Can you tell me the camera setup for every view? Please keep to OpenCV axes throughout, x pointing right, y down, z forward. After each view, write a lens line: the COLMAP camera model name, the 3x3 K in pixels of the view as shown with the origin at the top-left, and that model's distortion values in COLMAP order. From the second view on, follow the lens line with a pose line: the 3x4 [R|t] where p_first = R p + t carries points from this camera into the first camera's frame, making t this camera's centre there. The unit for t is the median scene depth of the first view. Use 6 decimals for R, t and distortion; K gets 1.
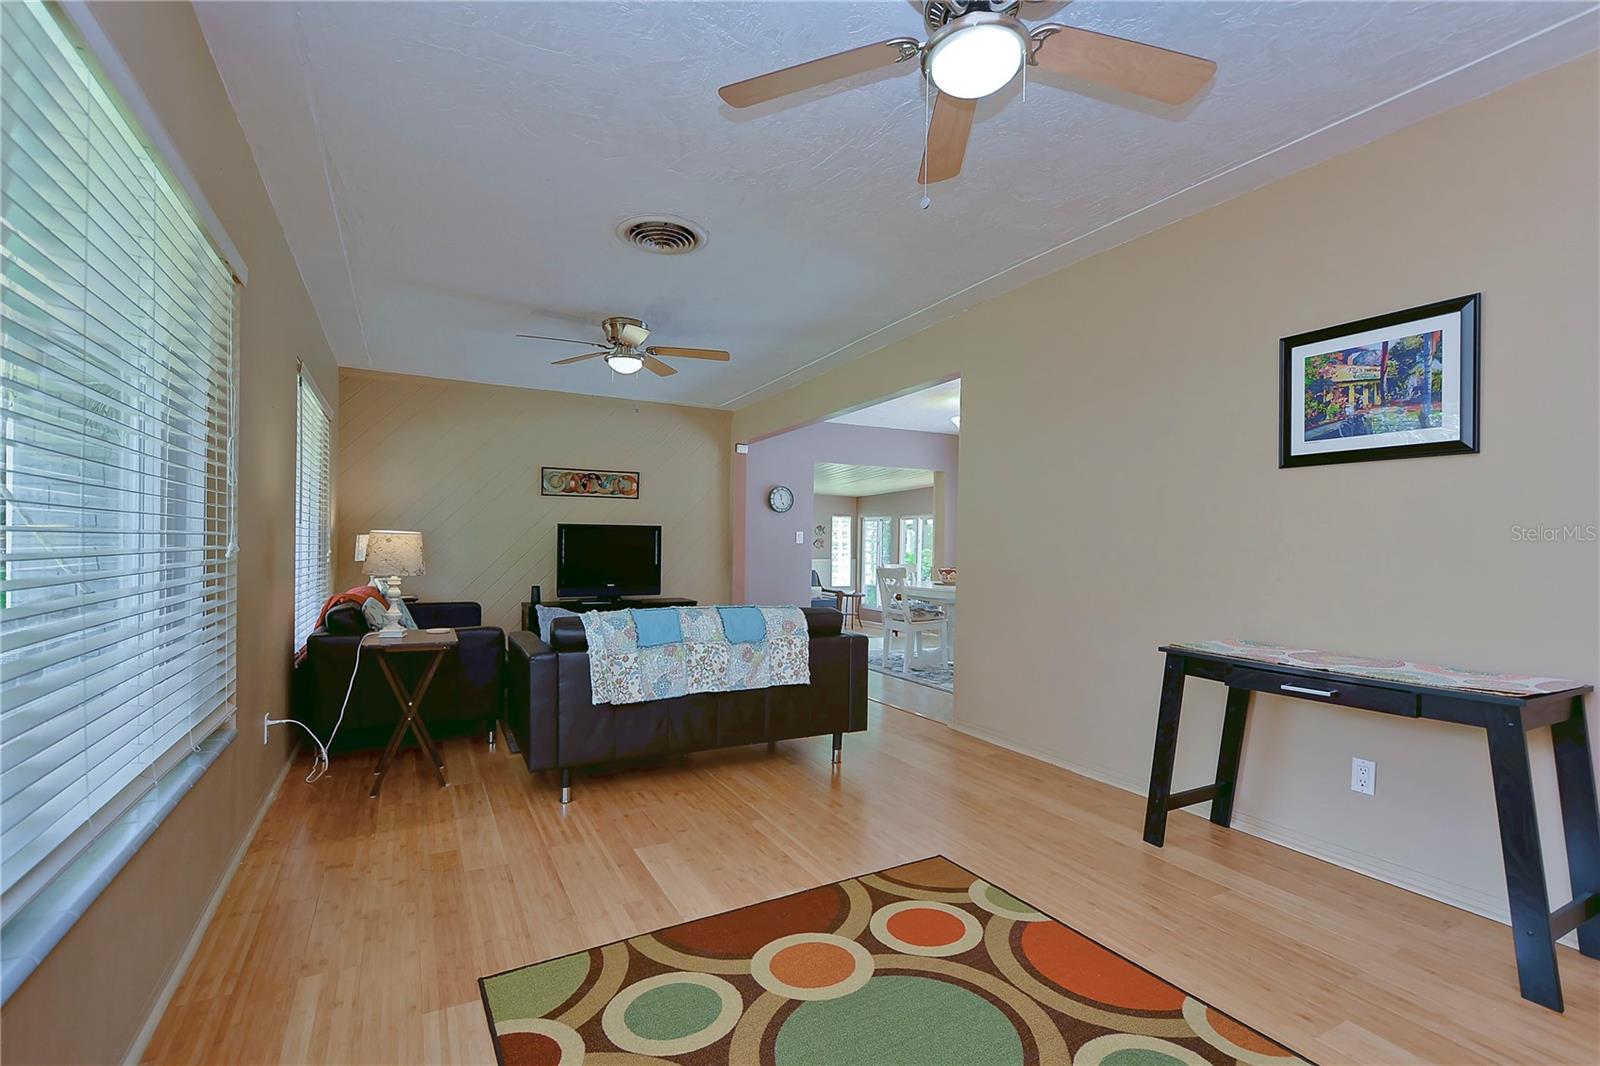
lens RADIAL K [[728.6, 0, 801.1], [0, 728.6, 542.9], [0, 0, 1]] dist [0.000566, -0.000914]
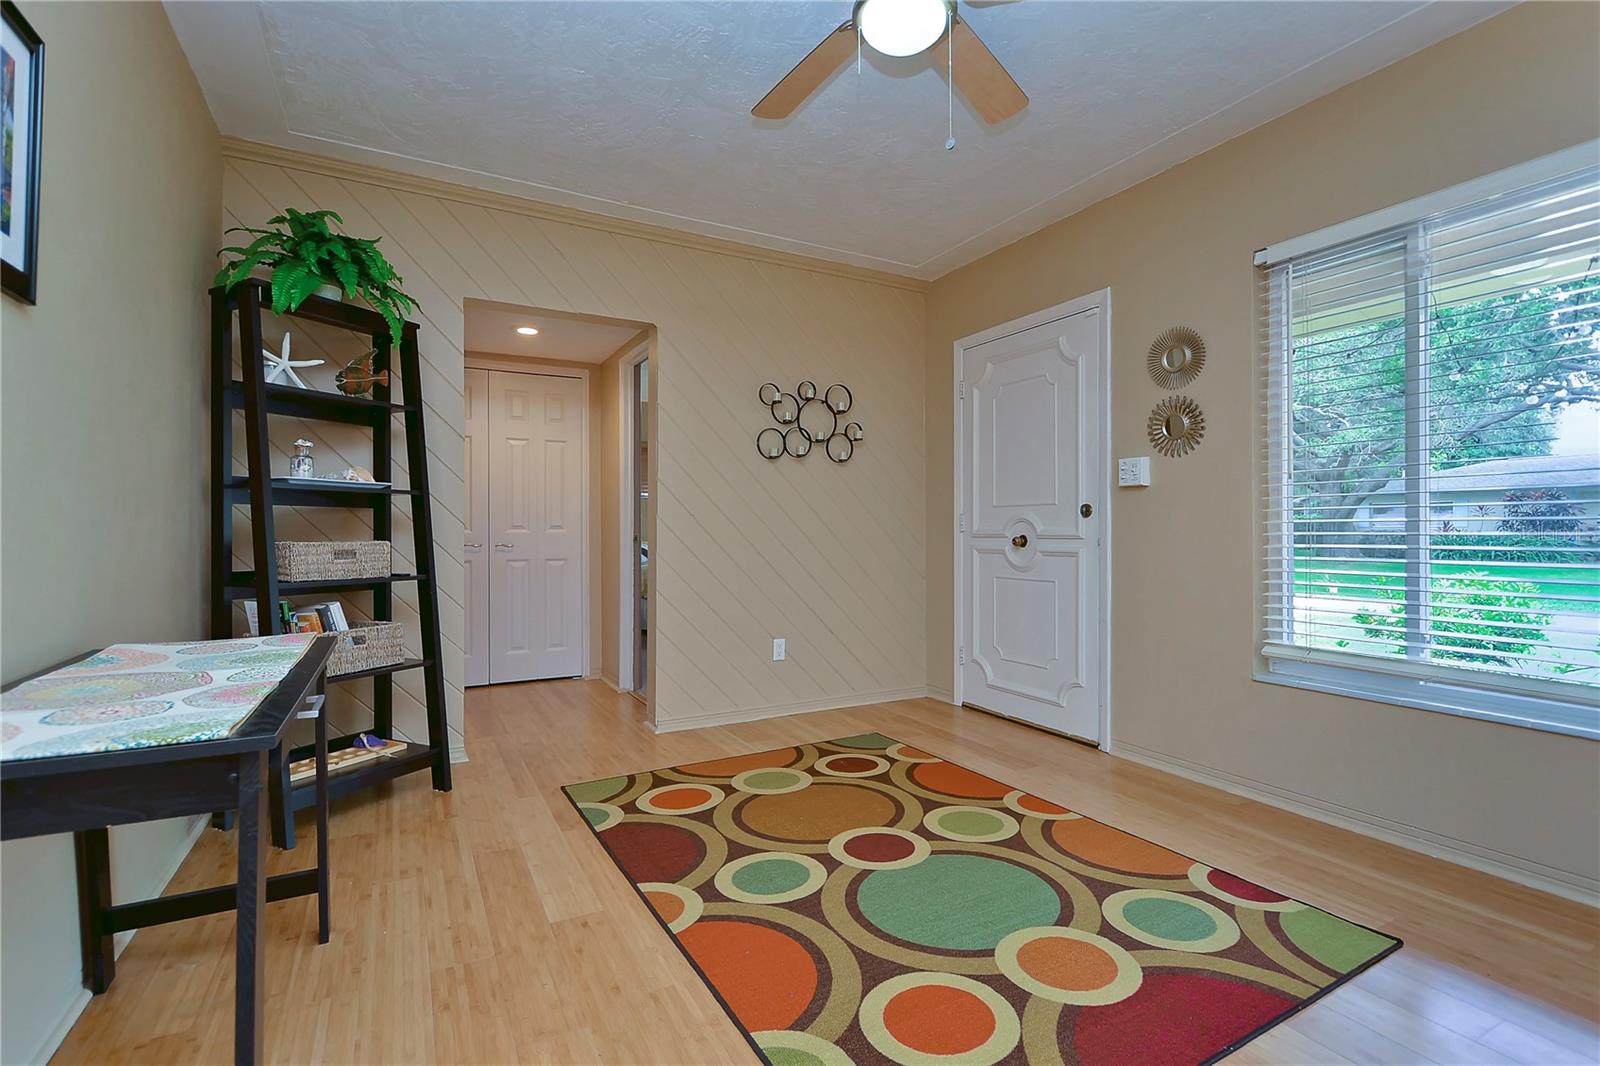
lens RADIAL K [[732.5, 0, 800.0], [0, 732.5, 533.0], [0, 0, 1]] dist [-0.002929, -0.000991]
pose [[-0.999942, -0.010328, -0.003024, 0.252055], [-0.010338, 0.999942, 0.003151, 0.047503], [0.002991, 0.003182, -0.999990, 1.372782]]
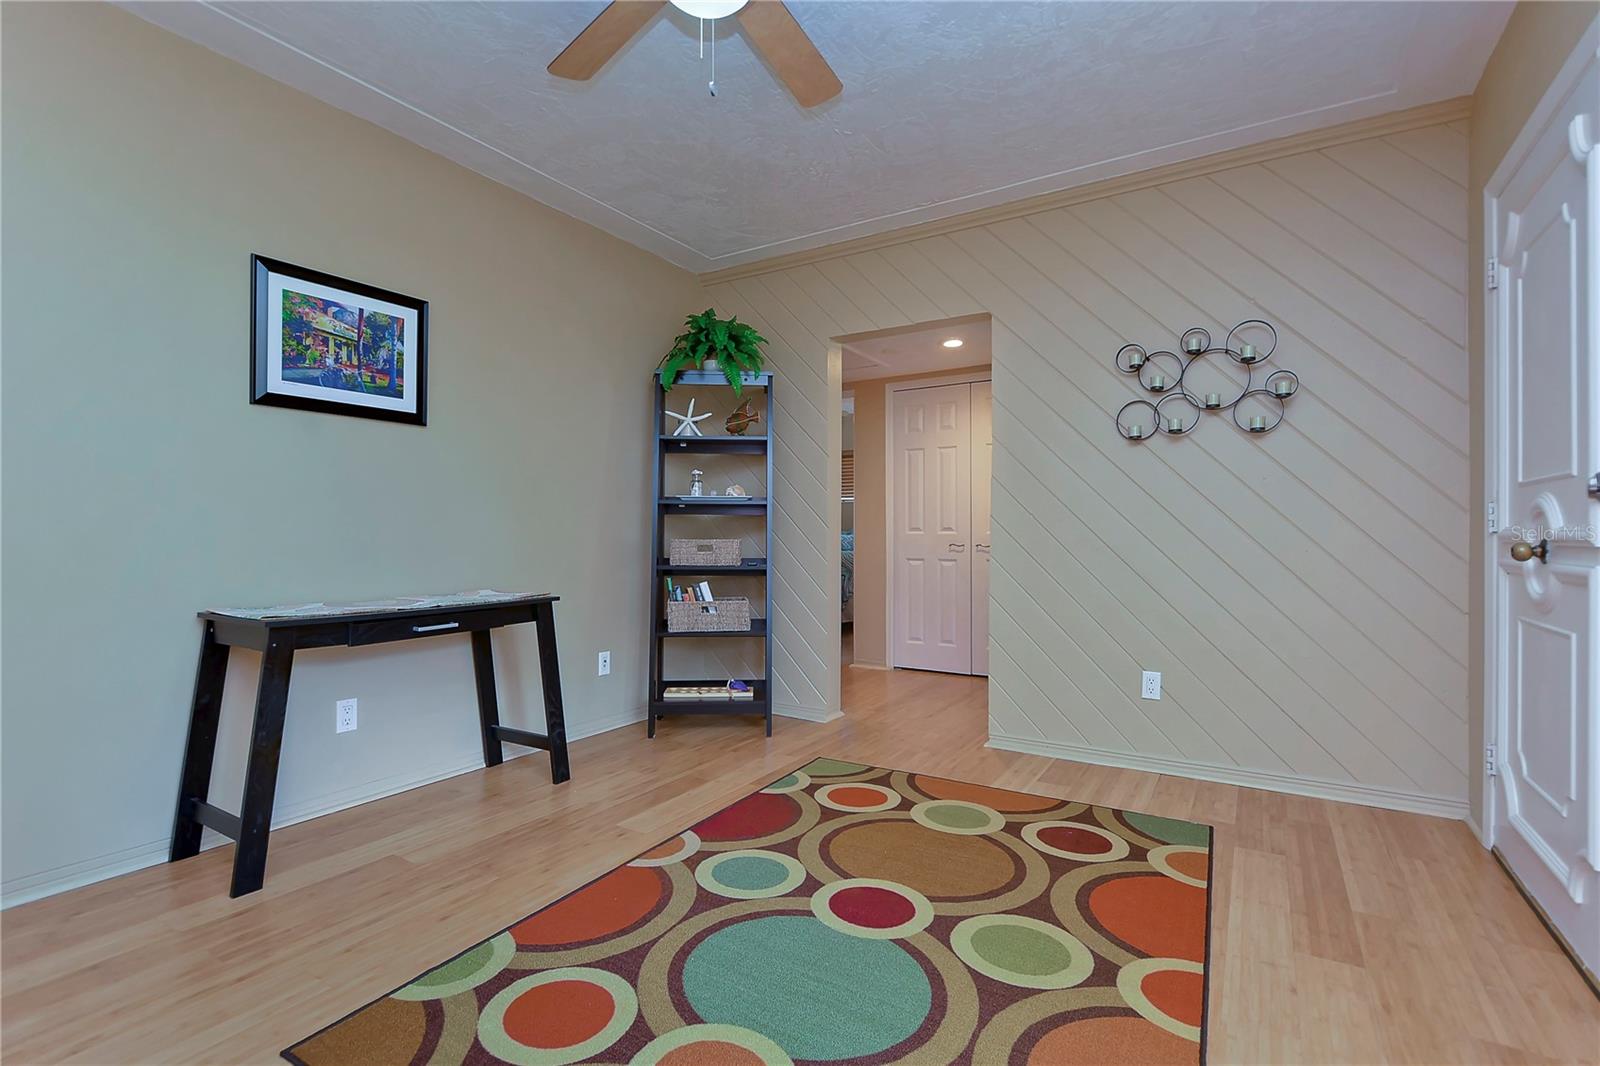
lens RADIAL K [[732.7, 0, 796.2], [0, 732.7, 536.6], [0, 0, 1]] dist [0.001684, -0.009418]
pose [[-0.495827, -0.015254, 0.868287, -0.447027], [-0.005195, 0.999880, 0.014600, 0.042026], [-0.868406, 0.002728, -0.495847, 0.929453]]
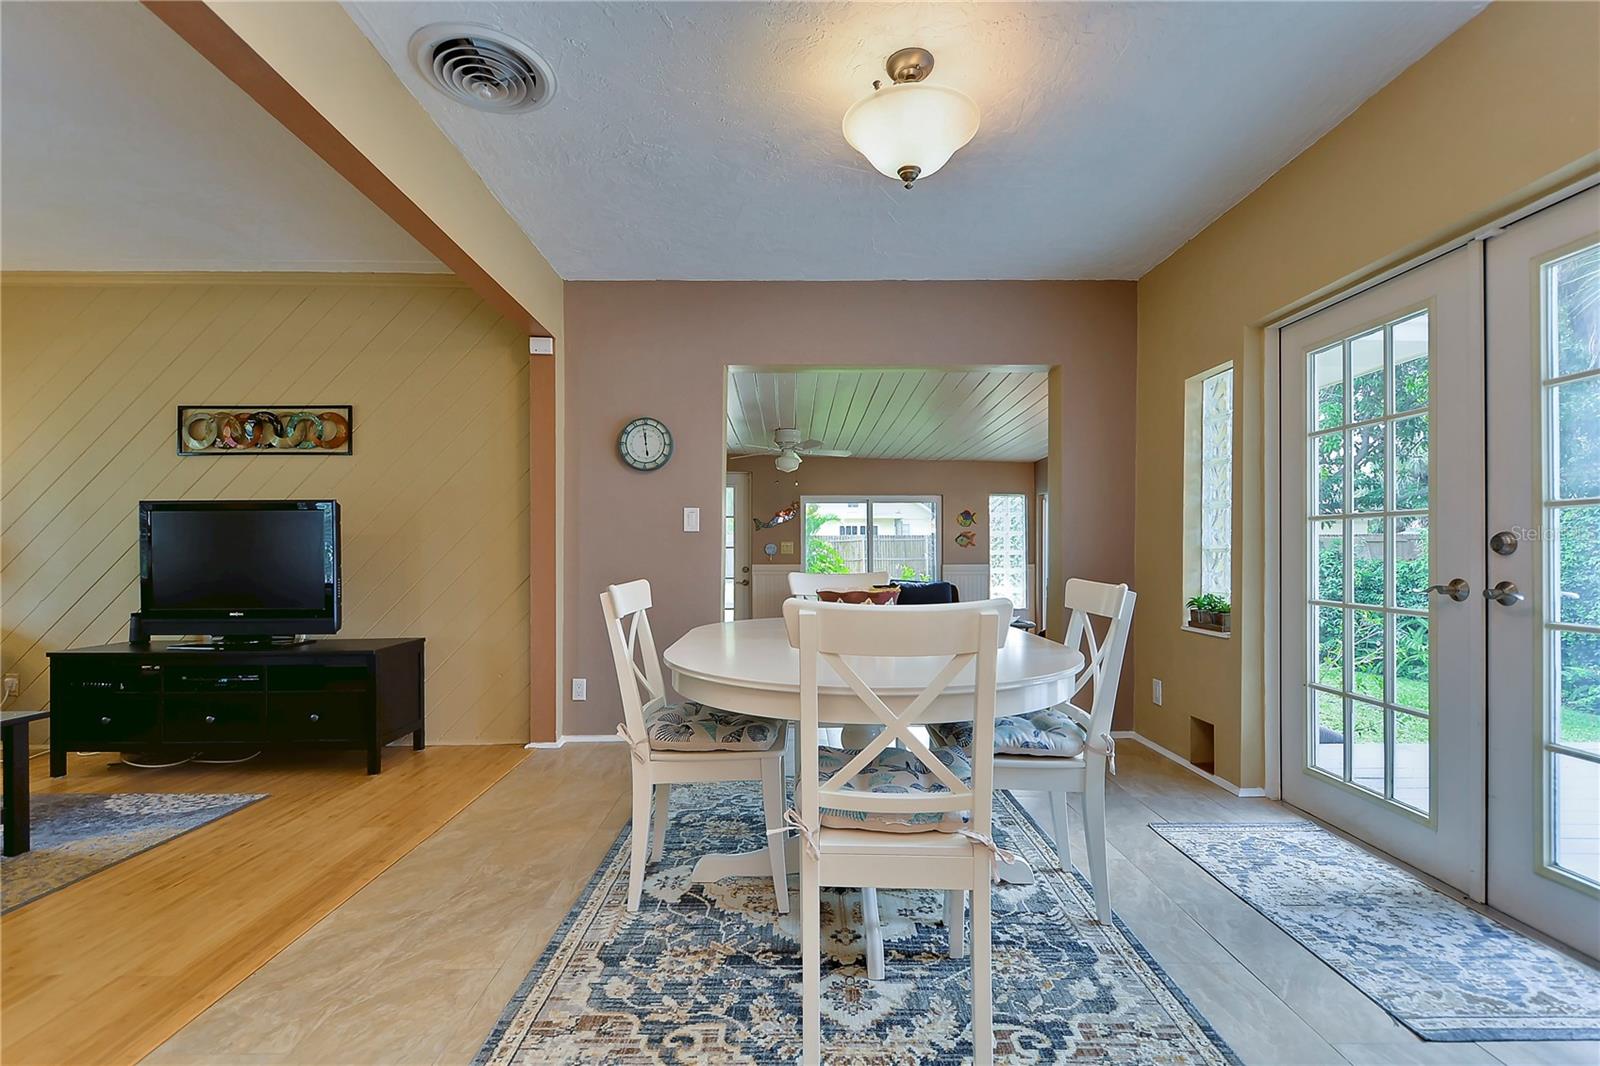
lens RADIAL K [[728.6, 0, 801.1], [0, 728.6, 542.9], [0, 0, 1]] dist [0.000566, -0.000914]
pose [[0.886302, -0.015740, -0.462839, 0.883281], [0.011604, 0.999863, -0.011782, 0.044358], [0.462961, 0.005072, 0.886364, 1.804904]]
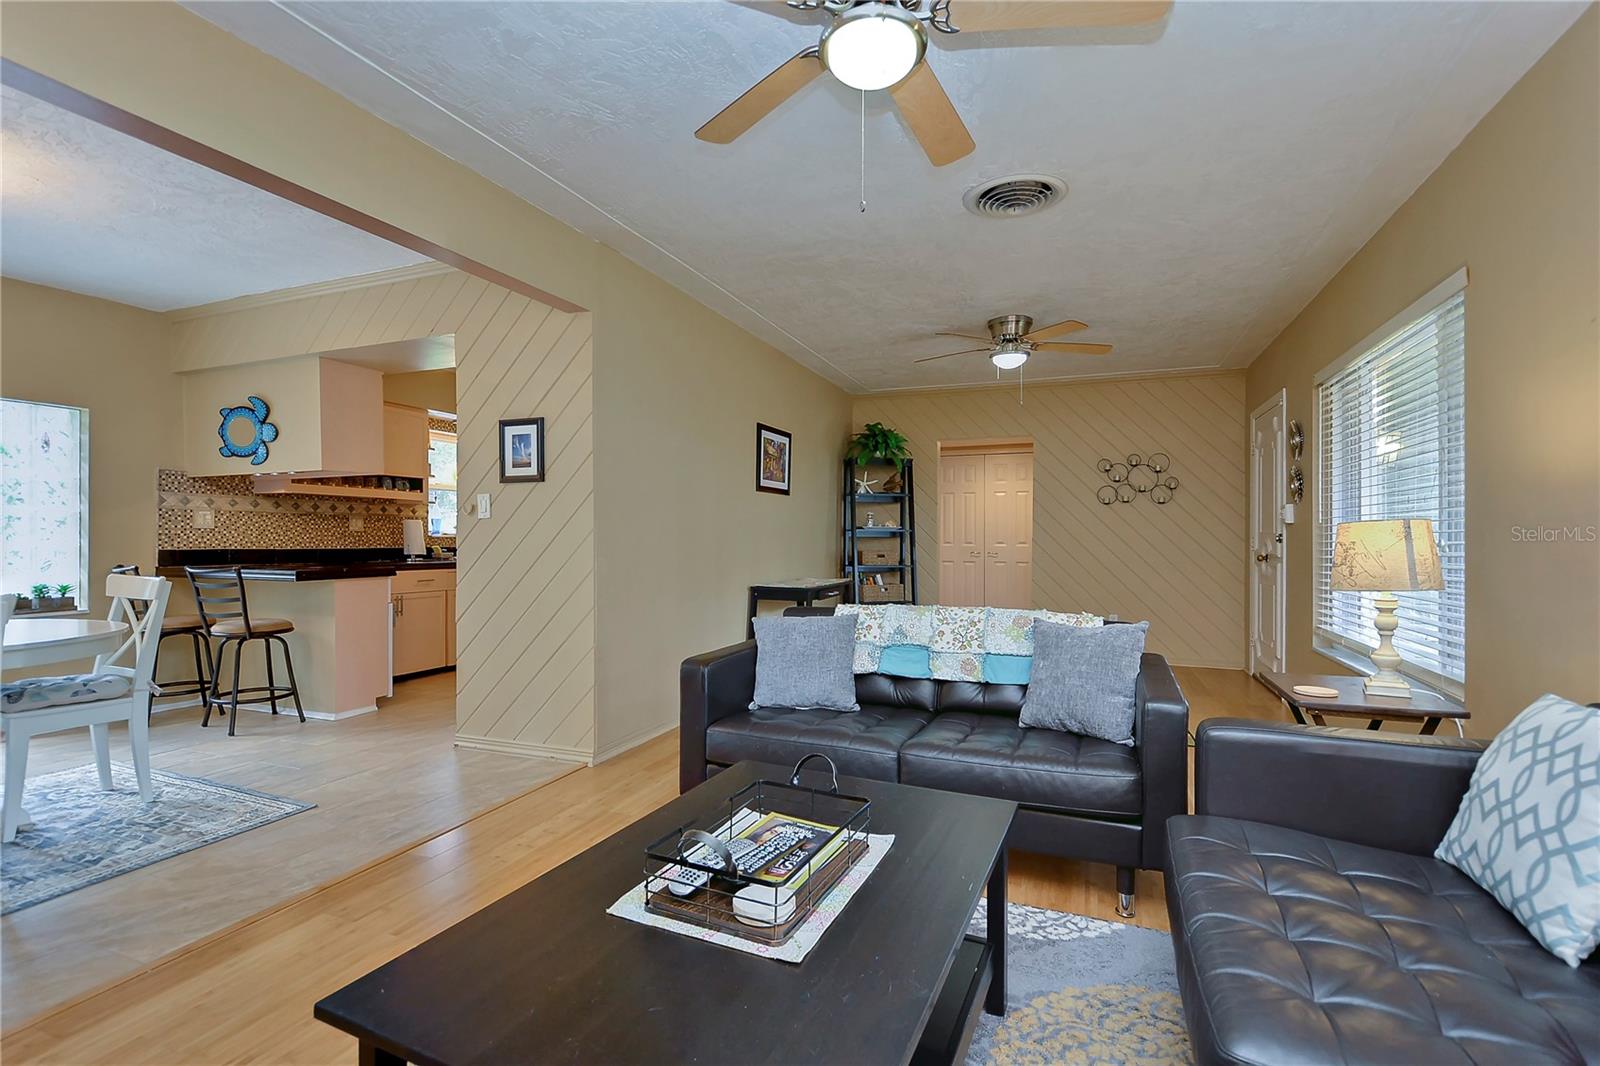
lens RADIAL K [[728.6, 0, 801.1], [0, 728.6, 542.9], [0, 0, 1]] dist [0.000566, -0.000914]
pose [[-0.647958, -0.018597, 0.761449, -0.899939], [-0.008603, 0.999817, 0.017098, -0.001494], [-0.761628, 0.004528, -0.647999, 2.251577]]
